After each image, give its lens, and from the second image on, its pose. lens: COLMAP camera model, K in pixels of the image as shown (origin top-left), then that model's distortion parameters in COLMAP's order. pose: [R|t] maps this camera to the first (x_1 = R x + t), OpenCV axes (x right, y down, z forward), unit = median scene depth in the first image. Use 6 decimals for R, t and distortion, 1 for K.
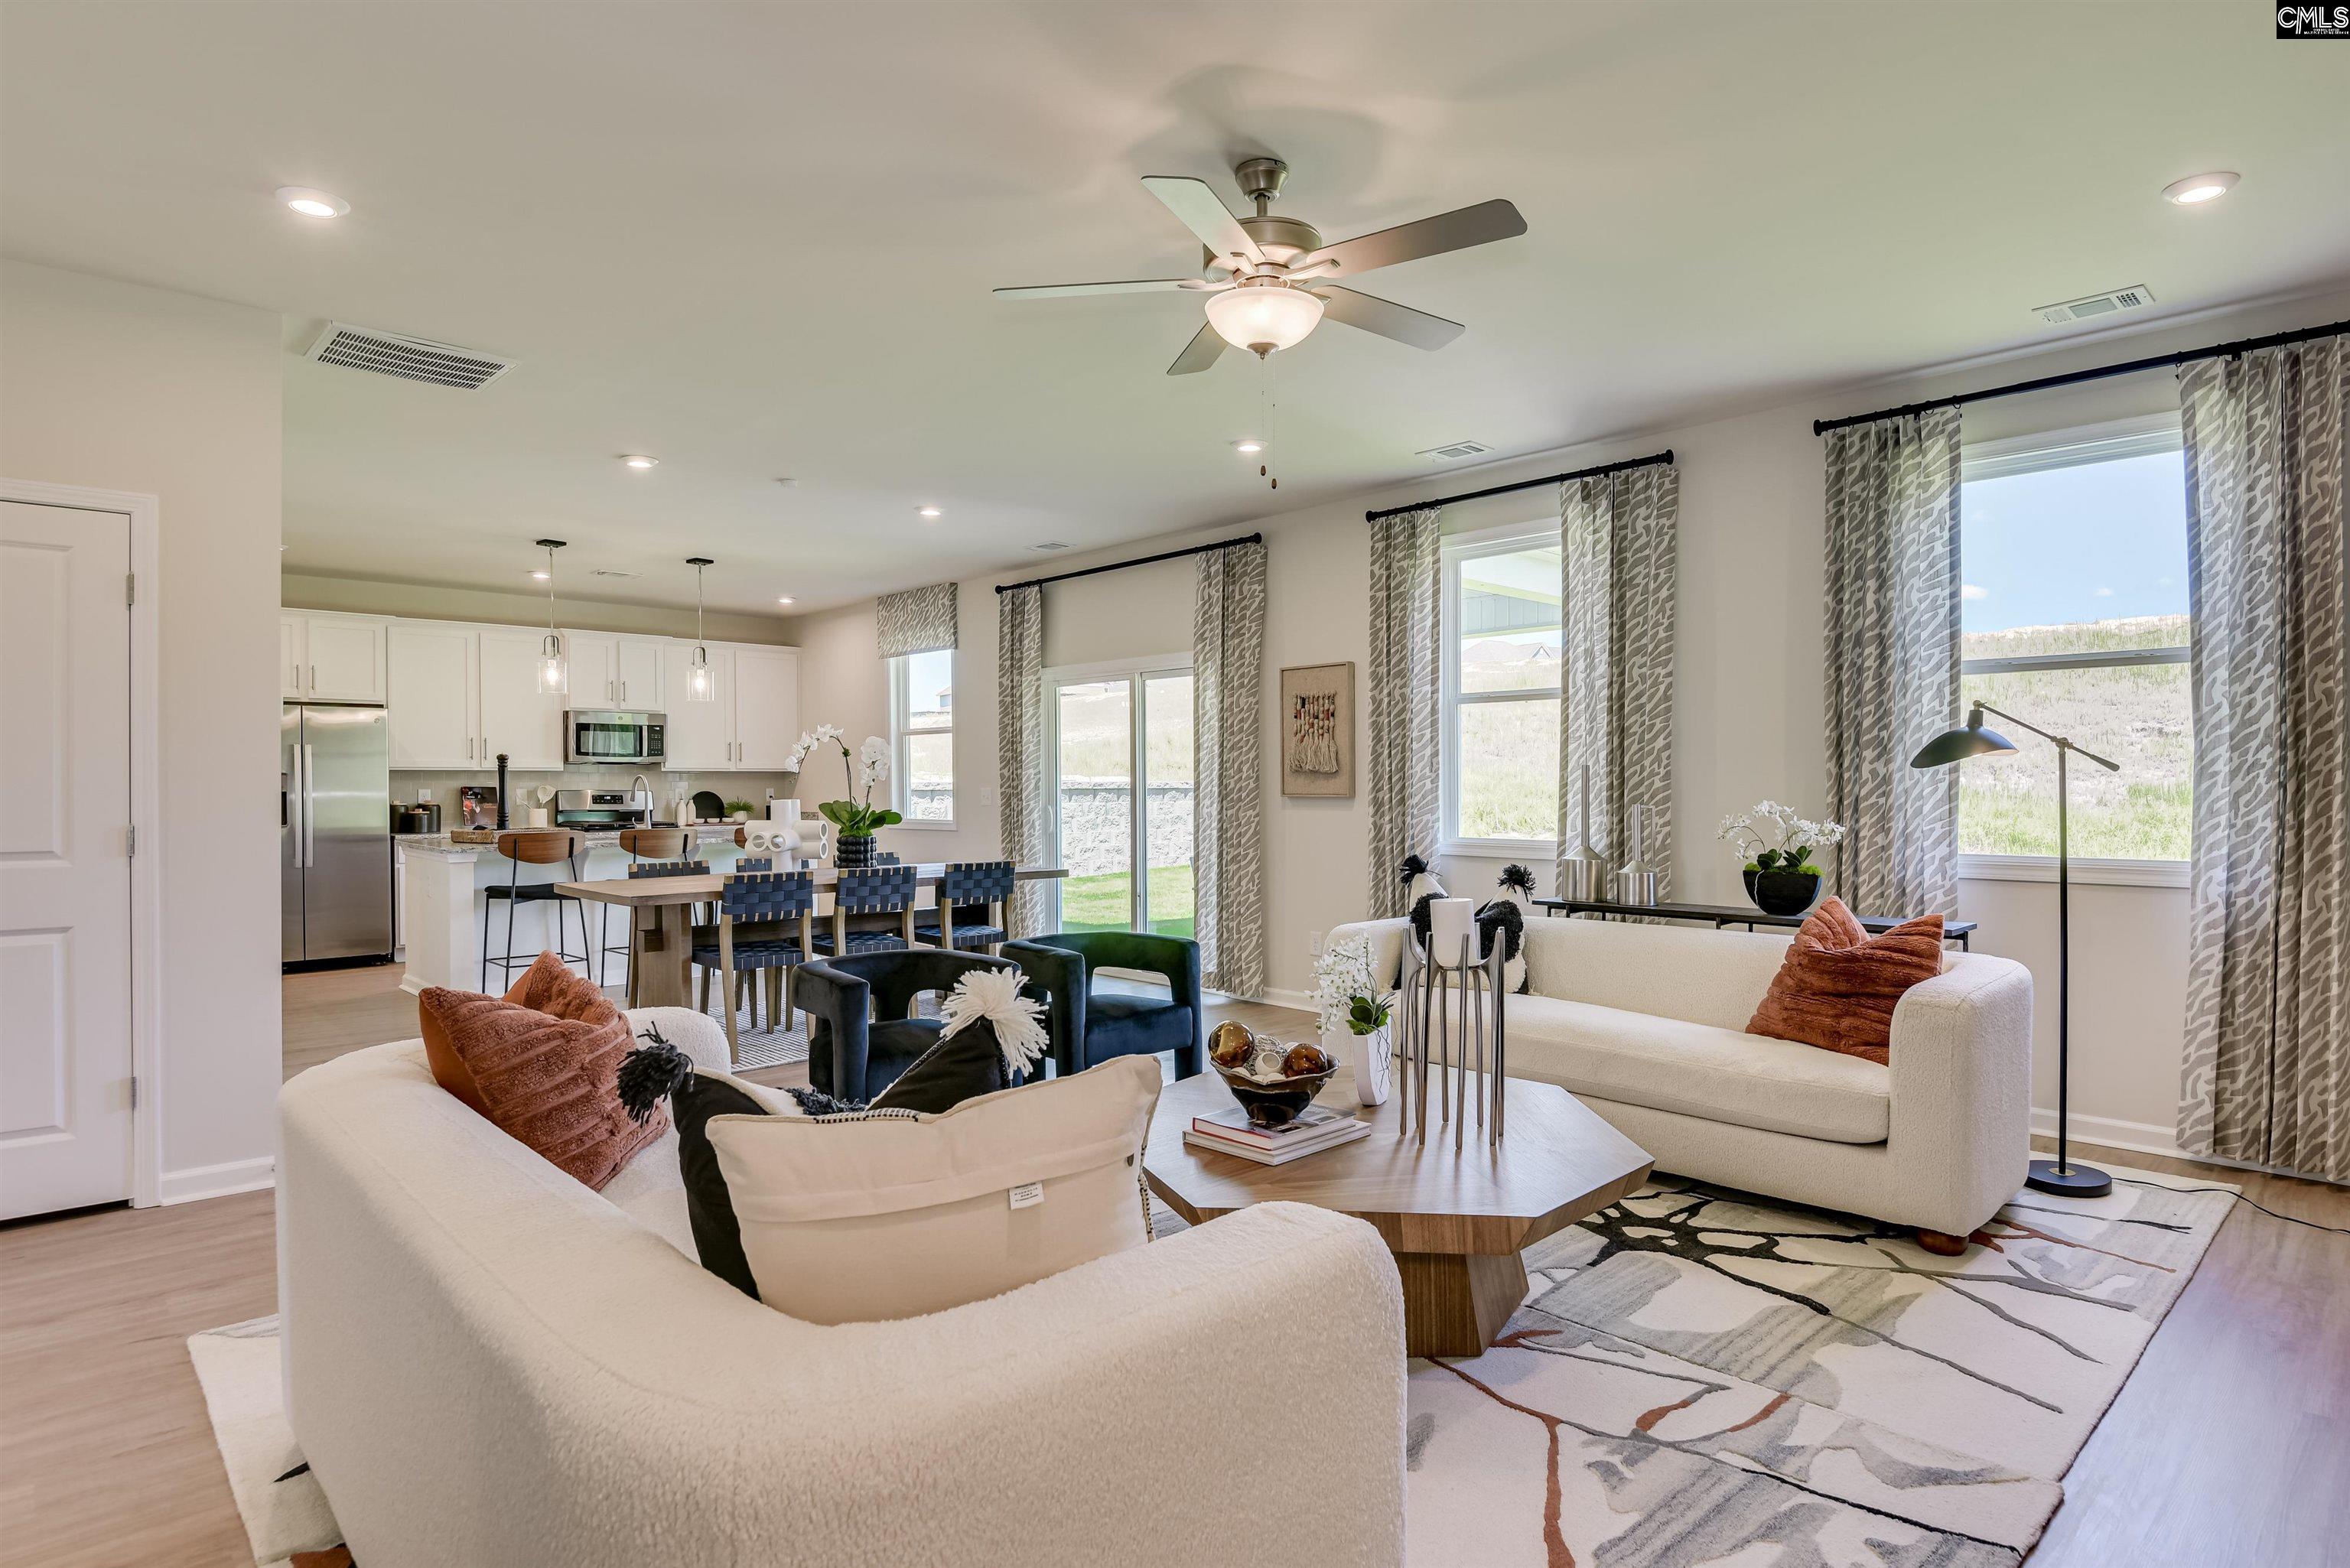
lens RADIAL K [[1267.4, 0, 1185.4], [0, 1267.4, 775.5], [0, 0, 1]] dist [-0.000676, -0.000065]
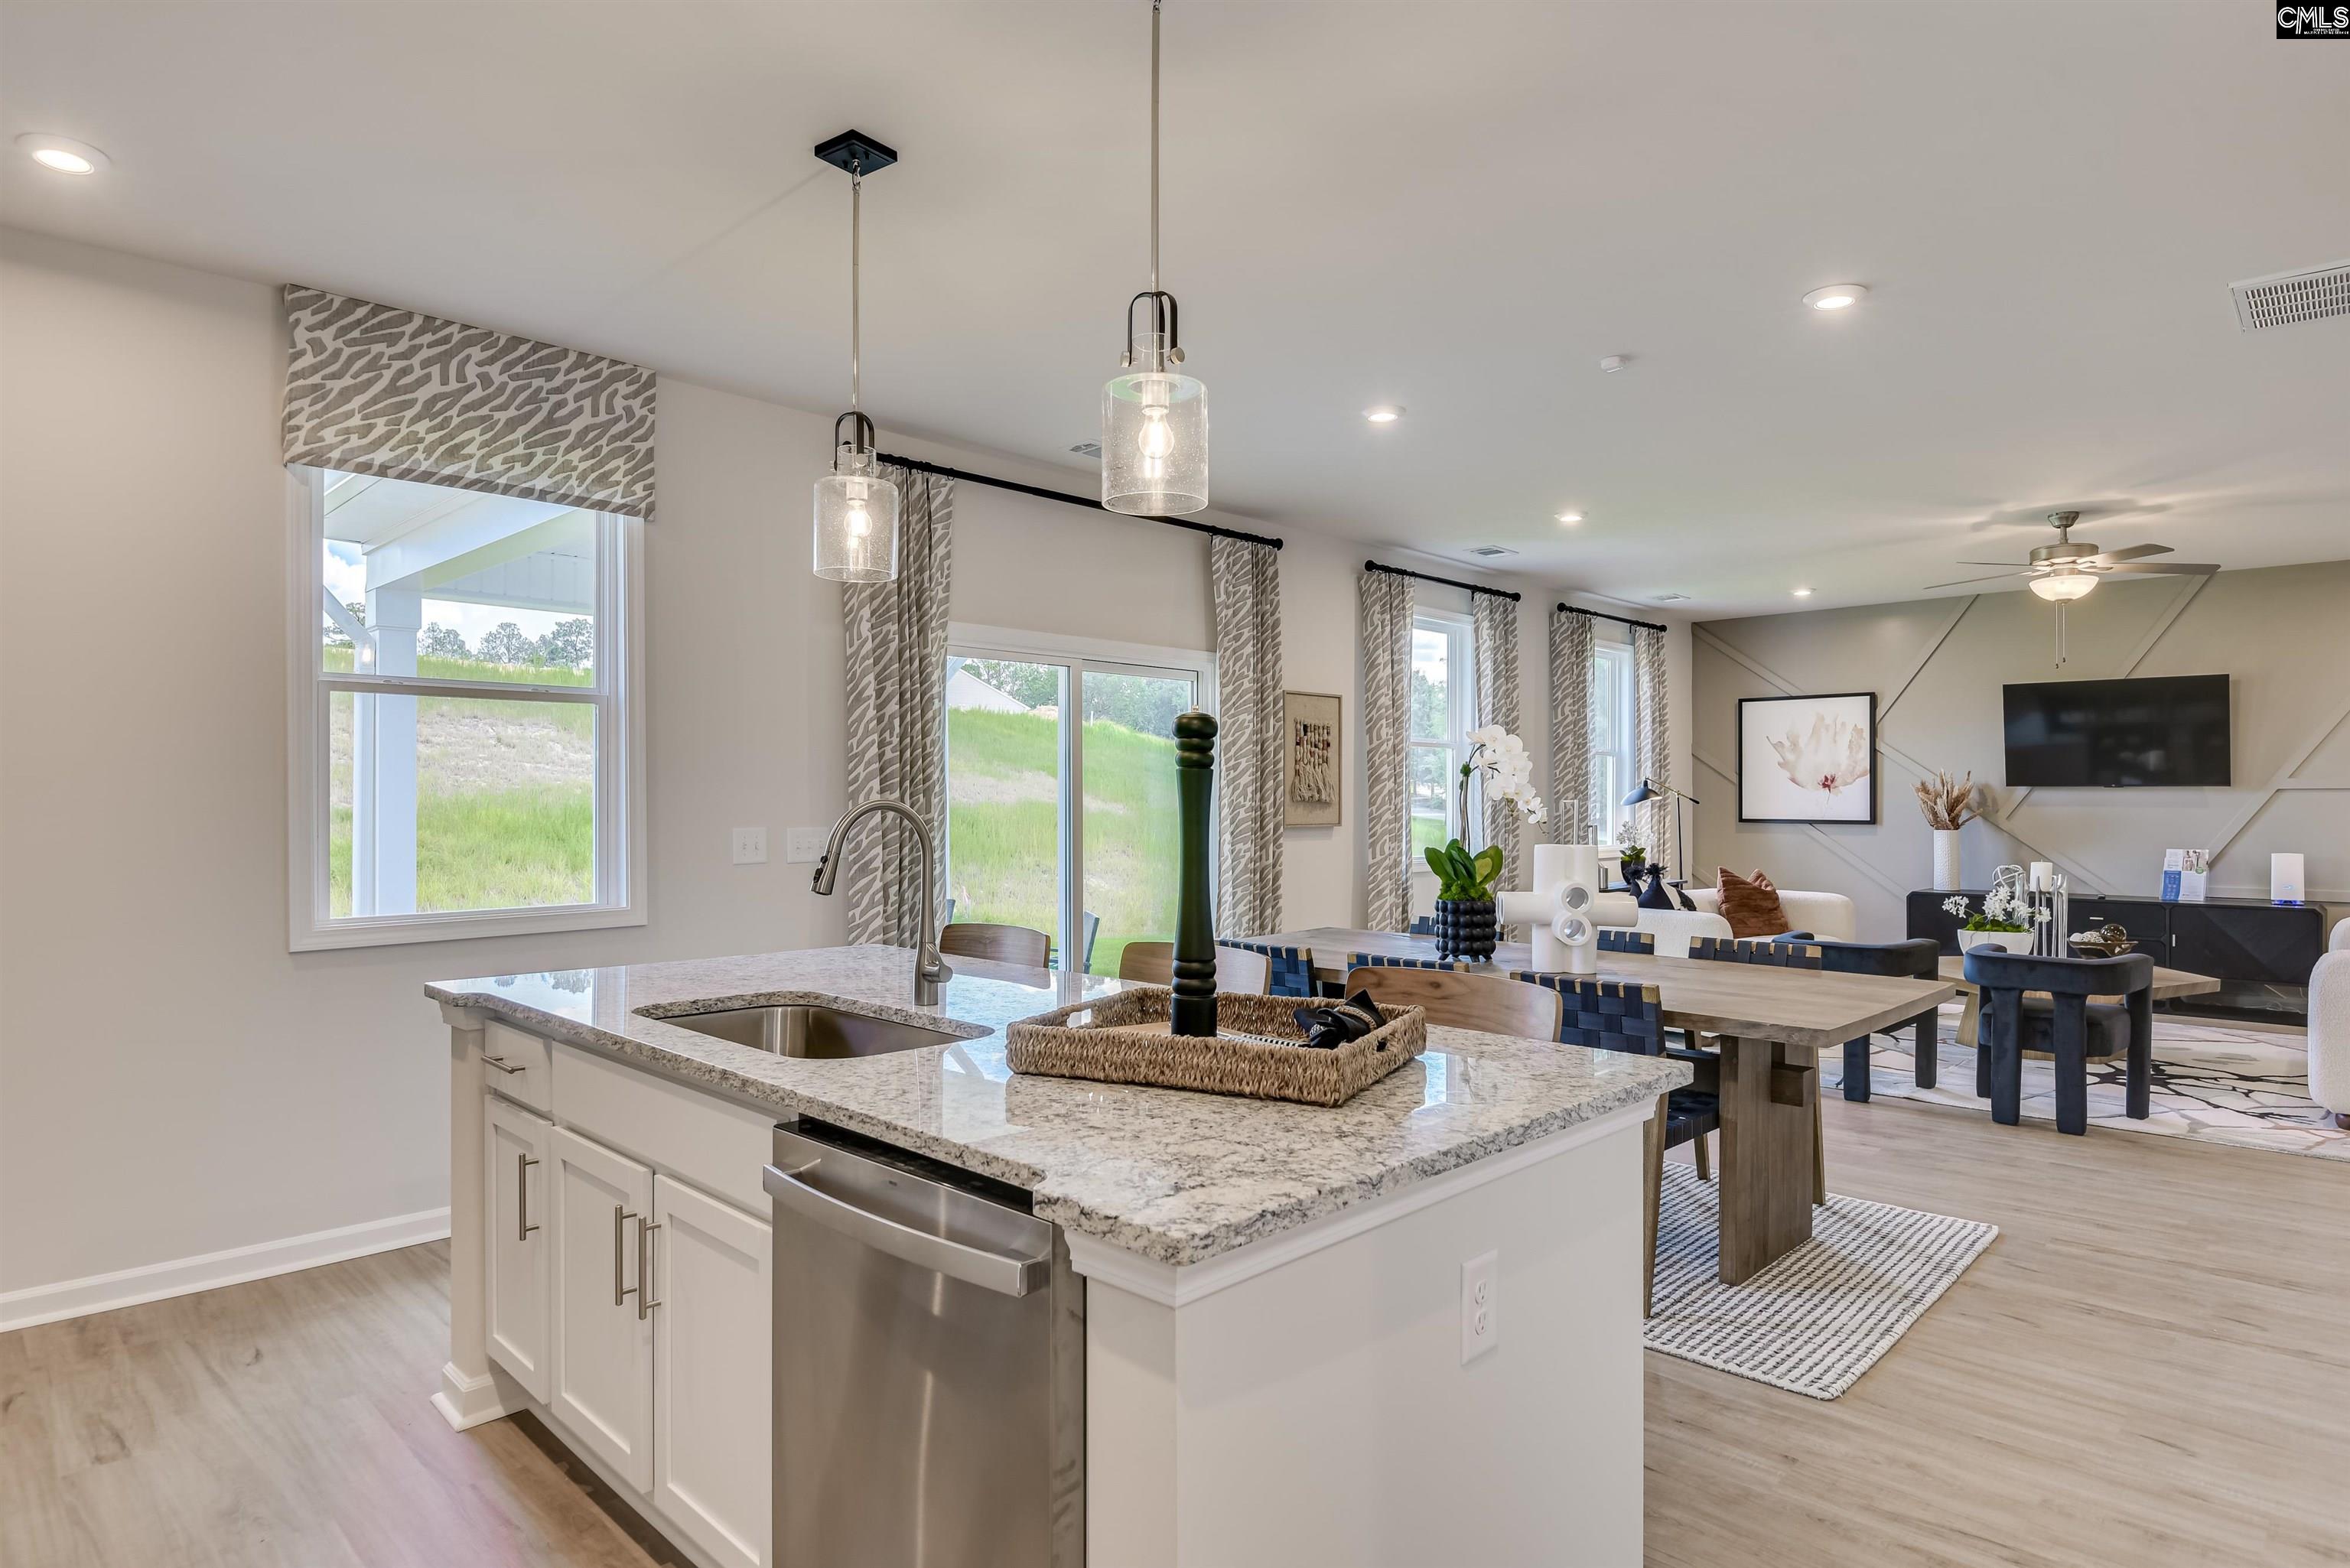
lens RADIAL K [[1257.4, 0, 1181.0], [0, 1257.4, 795.0], [0, 0, 1]] dist [-0.002005, -0.024927]
pose [[-0.019103, 0.007429, 0.999790, -1.270321], [-0.004092, 0.999963, -0.007509, 0.000092], [-0.999809, -0.004234, -0.019072, 1.634892]]
